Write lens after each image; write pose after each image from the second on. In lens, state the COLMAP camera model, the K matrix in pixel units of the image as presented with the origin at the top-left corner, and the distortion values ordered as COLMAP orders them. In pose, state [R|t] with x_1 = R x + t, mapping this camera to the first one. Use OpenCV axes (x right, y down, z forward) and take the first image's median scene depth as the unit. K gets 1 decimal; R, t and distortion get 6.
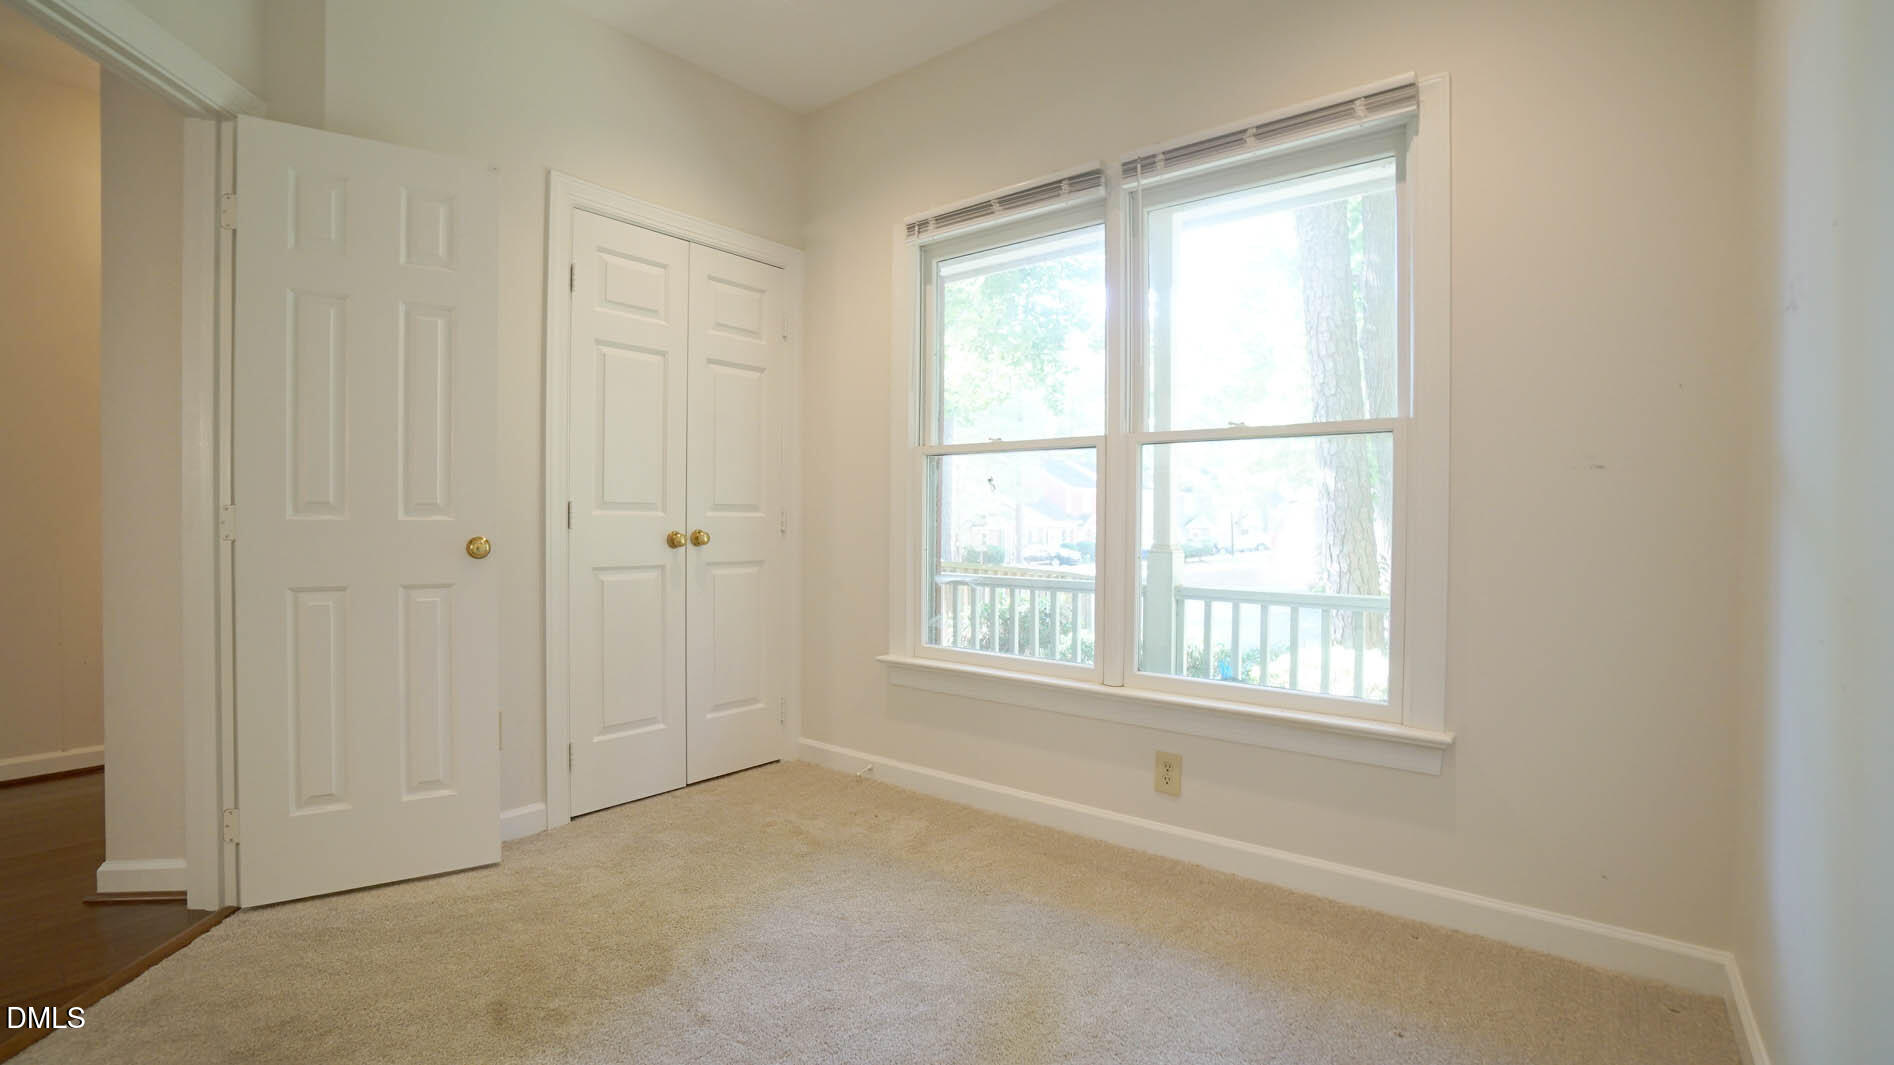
lens RADIAL K [[832.8, 0, 911.9], [0, 832.8, 537.0], [0, 0, 1]] dist [-0.055649, 0.021096]
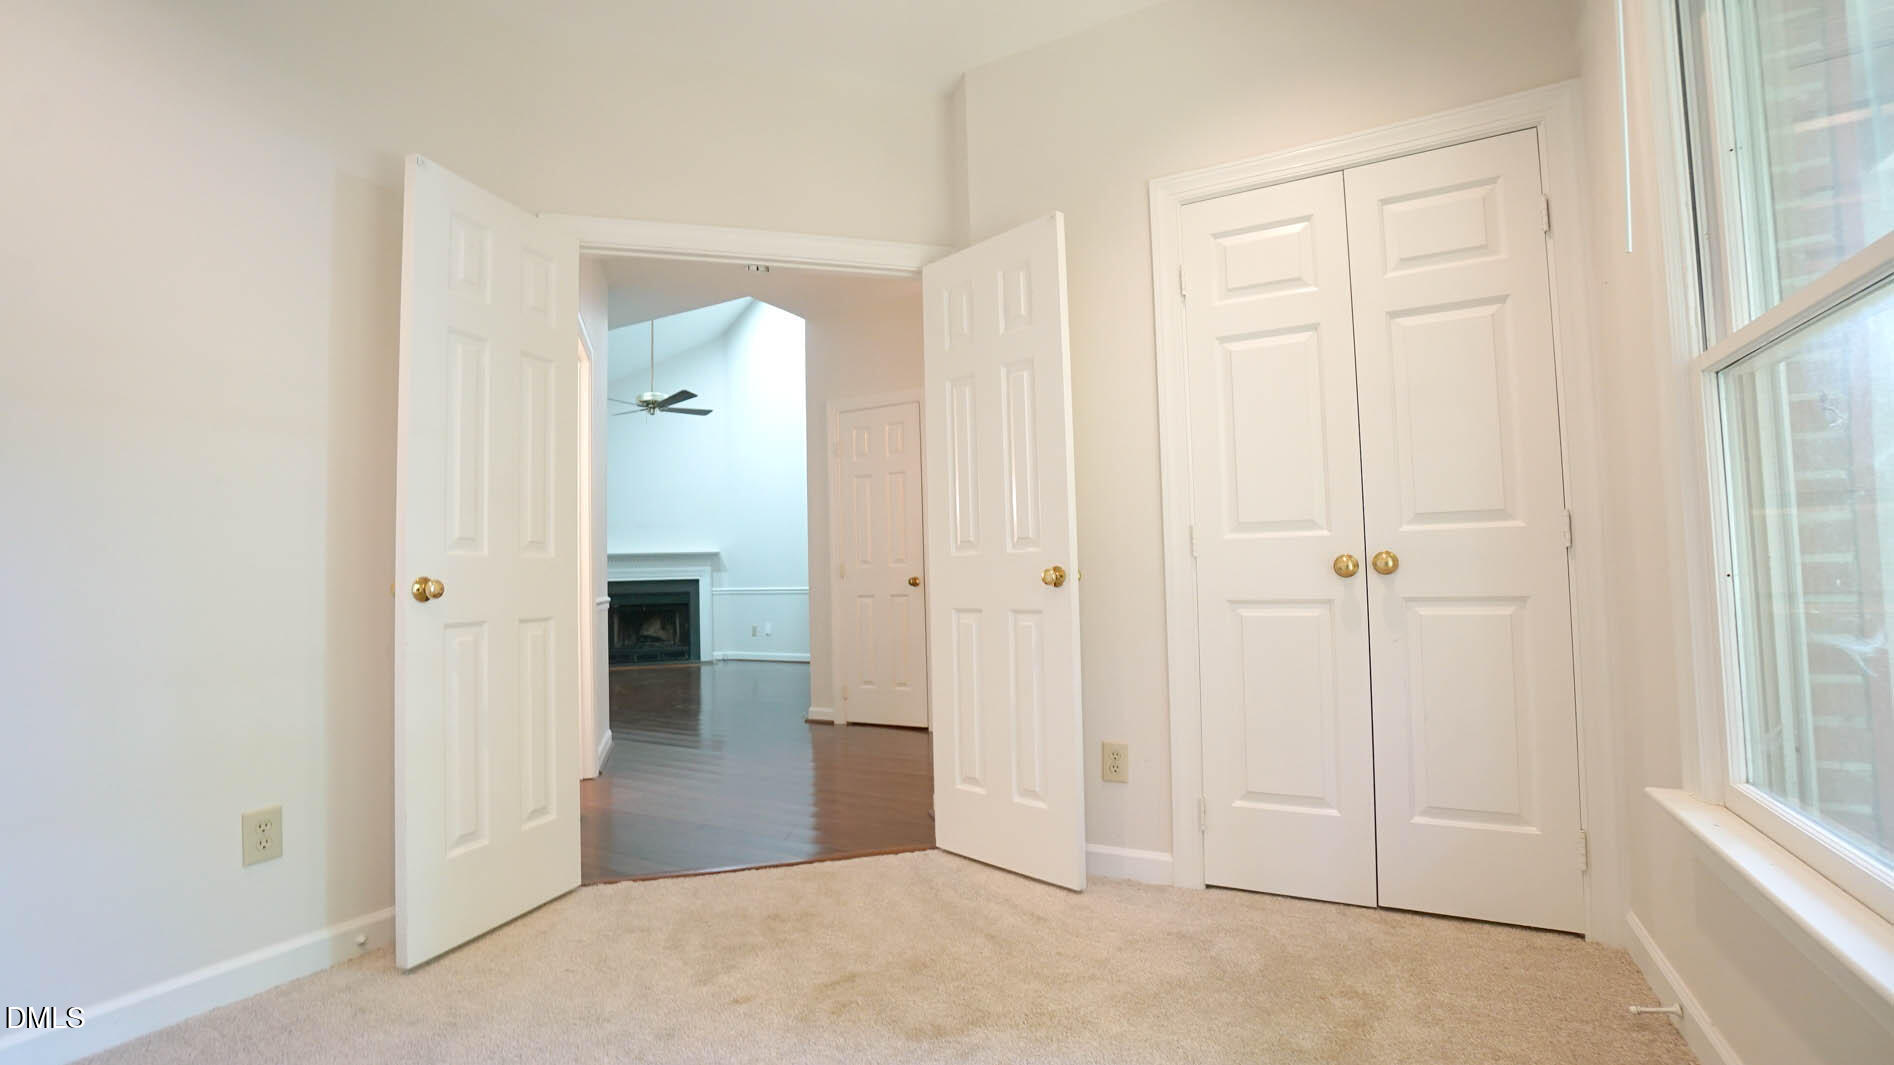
lens RADIAL K [[832.8, 0, 911.9], [0, 832.8, 537.0], [0, 0, 1]] dist [-0.055649, 0.021096]
pose [[0.197803, -0.055723, -0.978657, 0.391306], [0.007605, 0.998440, -0.055312, 0.016475], [0.980212, 0.003499, 0.197918, 0.502937]]
